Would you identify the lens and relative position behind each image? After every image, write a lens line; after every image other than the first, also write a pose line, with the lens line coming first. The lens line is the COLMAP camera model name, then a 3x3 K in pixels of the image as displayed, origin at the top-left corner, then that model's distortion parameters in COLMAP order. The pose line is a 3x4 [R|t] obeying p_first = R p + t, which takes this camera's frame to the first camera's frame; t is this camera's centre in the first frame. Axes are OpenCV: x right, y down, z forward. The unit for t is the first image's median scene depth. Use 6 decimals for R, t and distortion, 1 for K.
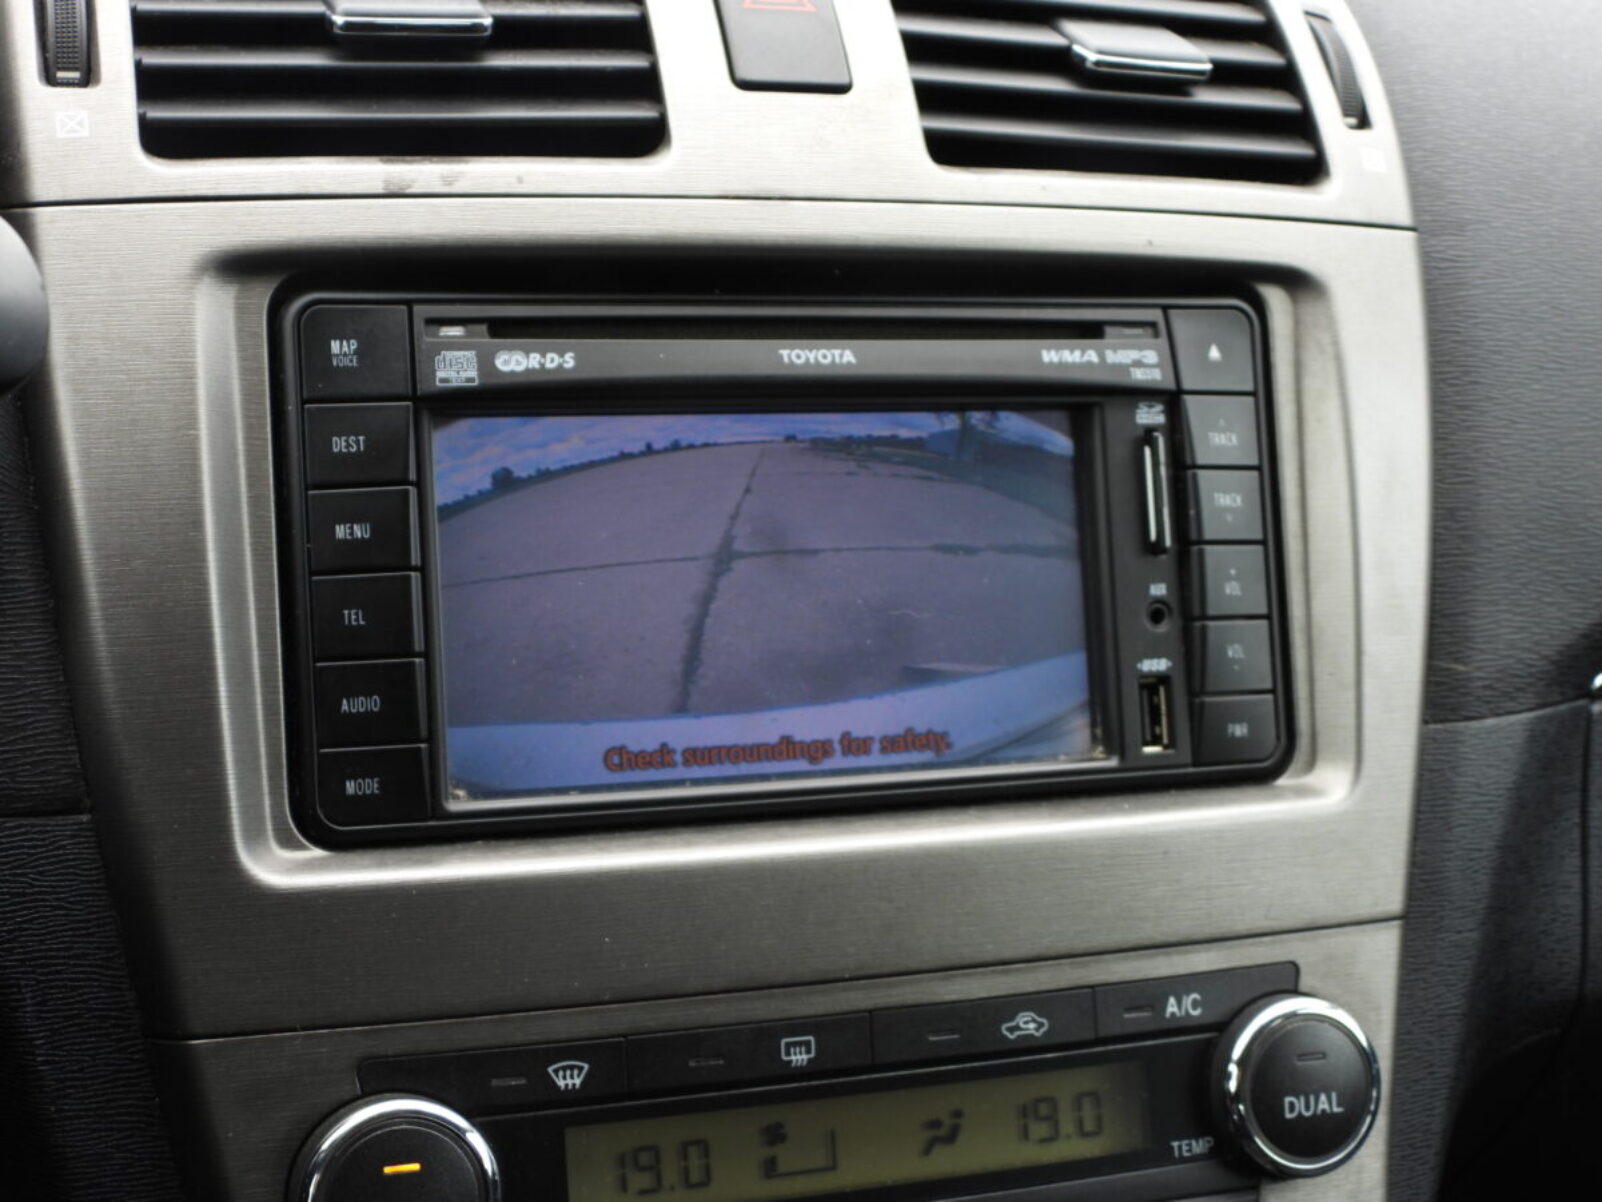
lens RADIAL K [[2402.2, 0, 801.0], [0, 2402.2, 601.0], [0, 0, 1]] dist [0.071434, -0.635685]
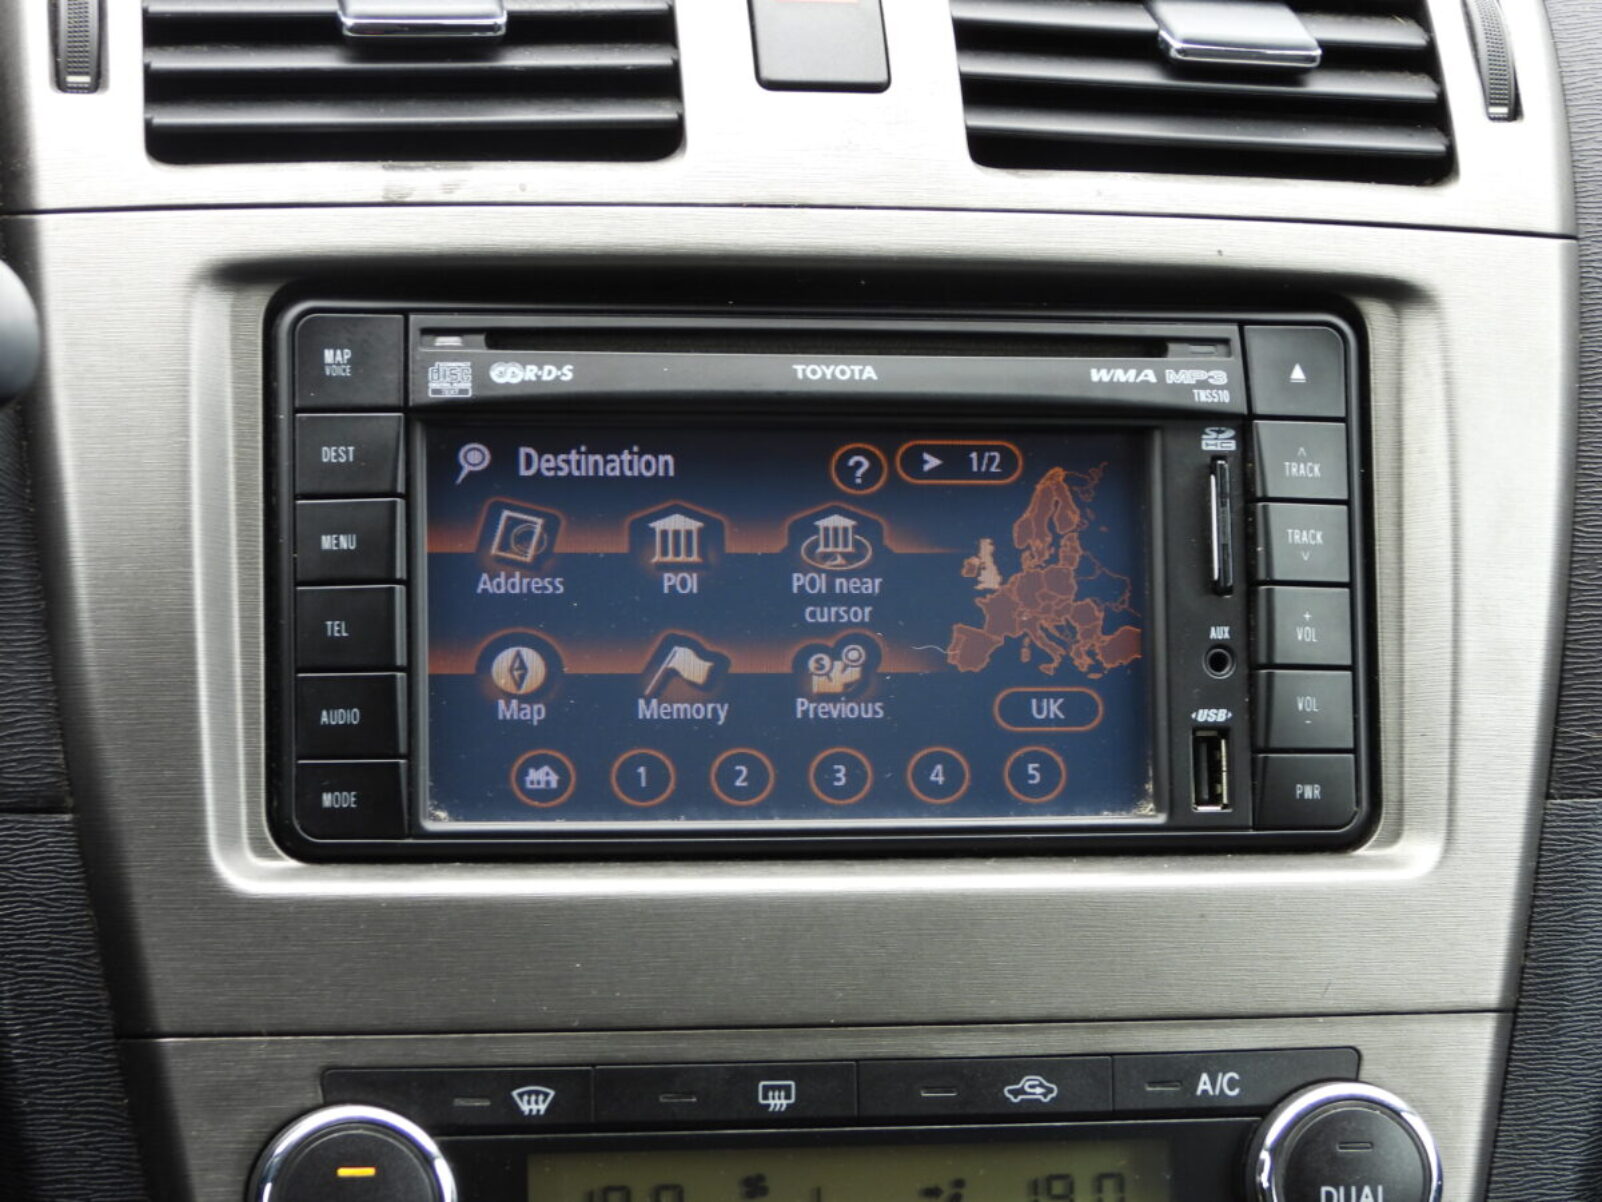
lens RADIAL K [[4854.8, 0, 801.0], [0, 4854.8, 601.0], [0, 0, 1]] dist [0.263187, -9.115658]
pose [[0.987659, 0.024996, -0.154612, 0.303884], [-0.031096, 0.998825, -0.037163, 0.062124], [0.153501, 0.041512, 0.987276, -0.922590]]
